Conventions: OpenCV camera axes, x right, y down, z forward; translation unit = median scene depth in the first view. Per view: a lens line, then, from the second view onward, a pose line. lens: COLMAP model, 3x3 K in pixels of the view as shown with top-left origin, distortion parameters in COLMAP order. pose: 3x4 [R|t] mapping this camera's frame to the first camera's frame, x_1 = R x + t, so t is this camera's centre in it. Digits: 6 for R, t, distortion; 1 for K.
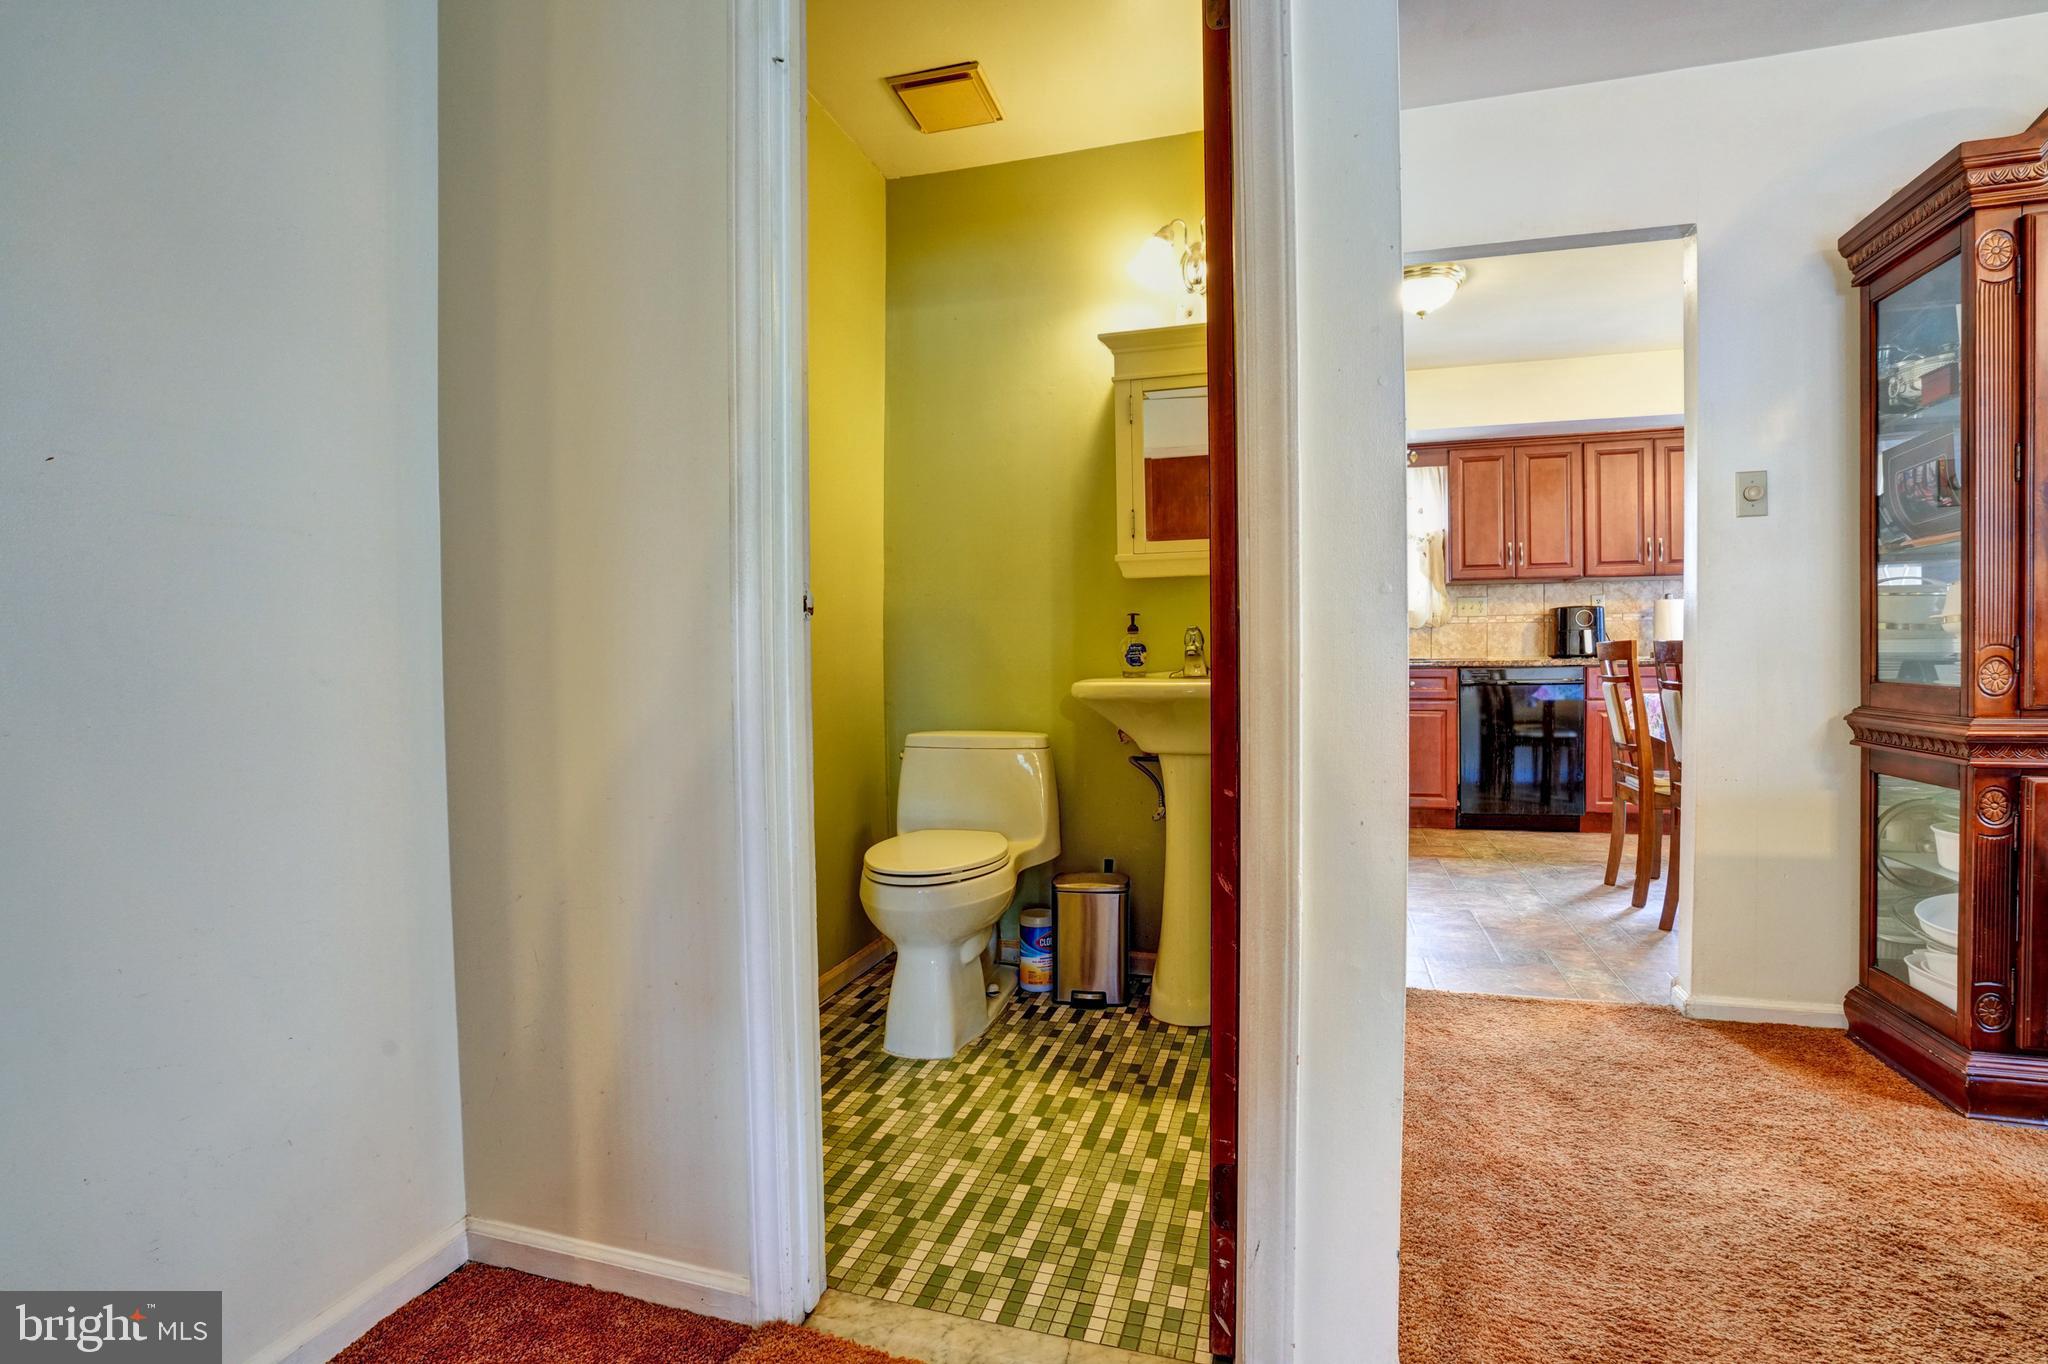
lens RADIAL K [[947.8, 0, 1027.9], [0, 947.8, 681.0], [0, 0, 1]] dist [-0.065874, 0.027982]
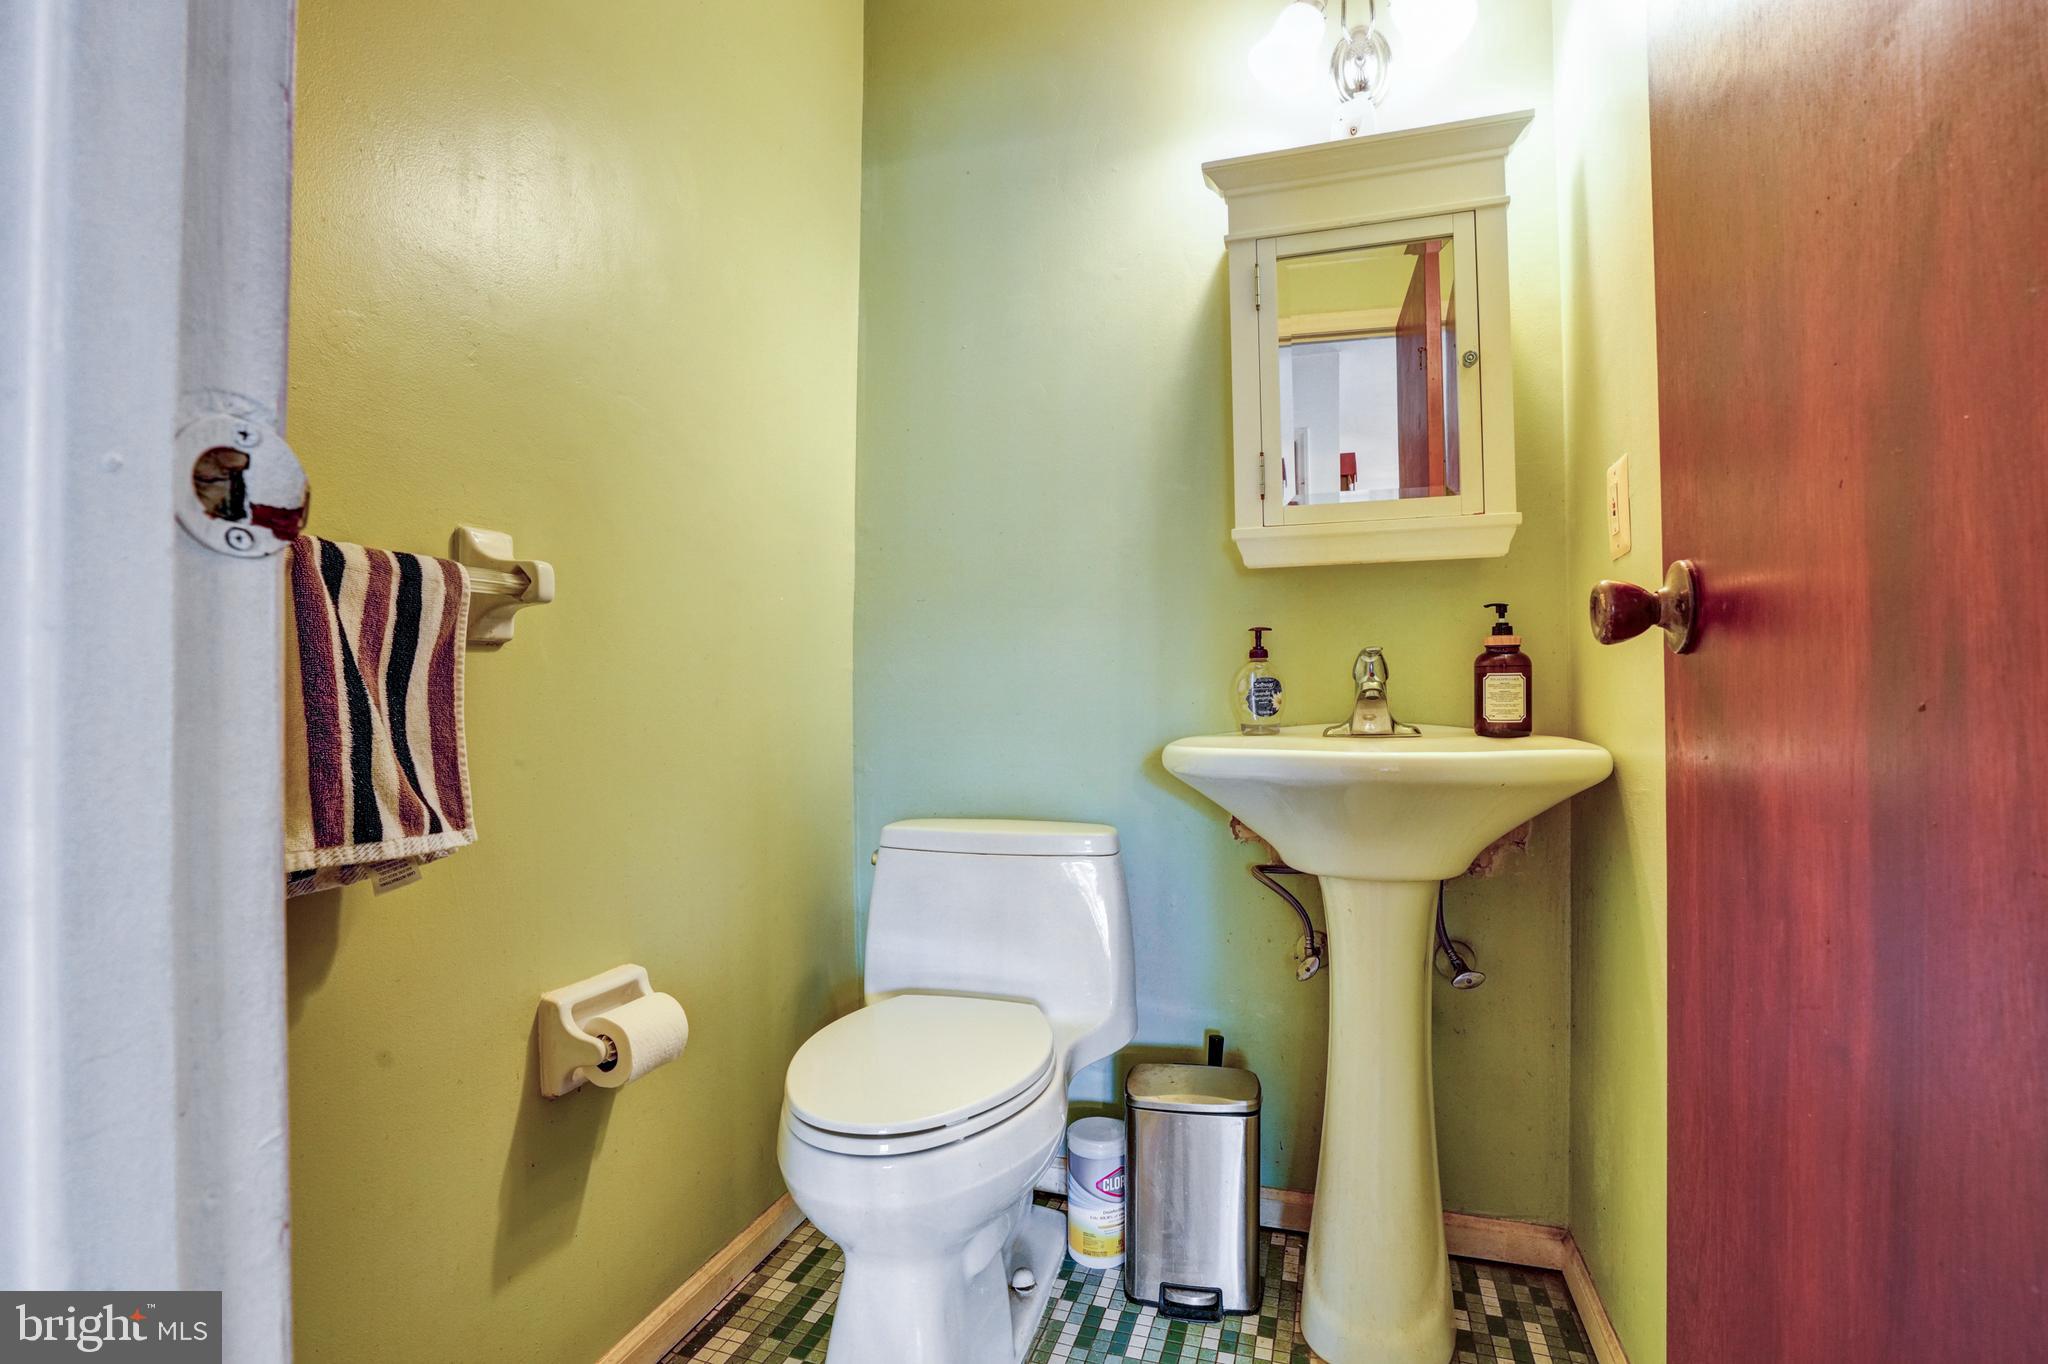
lens RADIAL K [[944.6, 0, 1021.5], [0, 944.6, 681.4], [0, 0, 1]] dist [-0.063165, 0.024543]
pose [[0.999385, 0.002518, -0.034968, -0.019115], [-0.003893, 0.999220, -0.039304, -0.013708], [0.034842, 0.039416, 0.998615, 0.414992]]
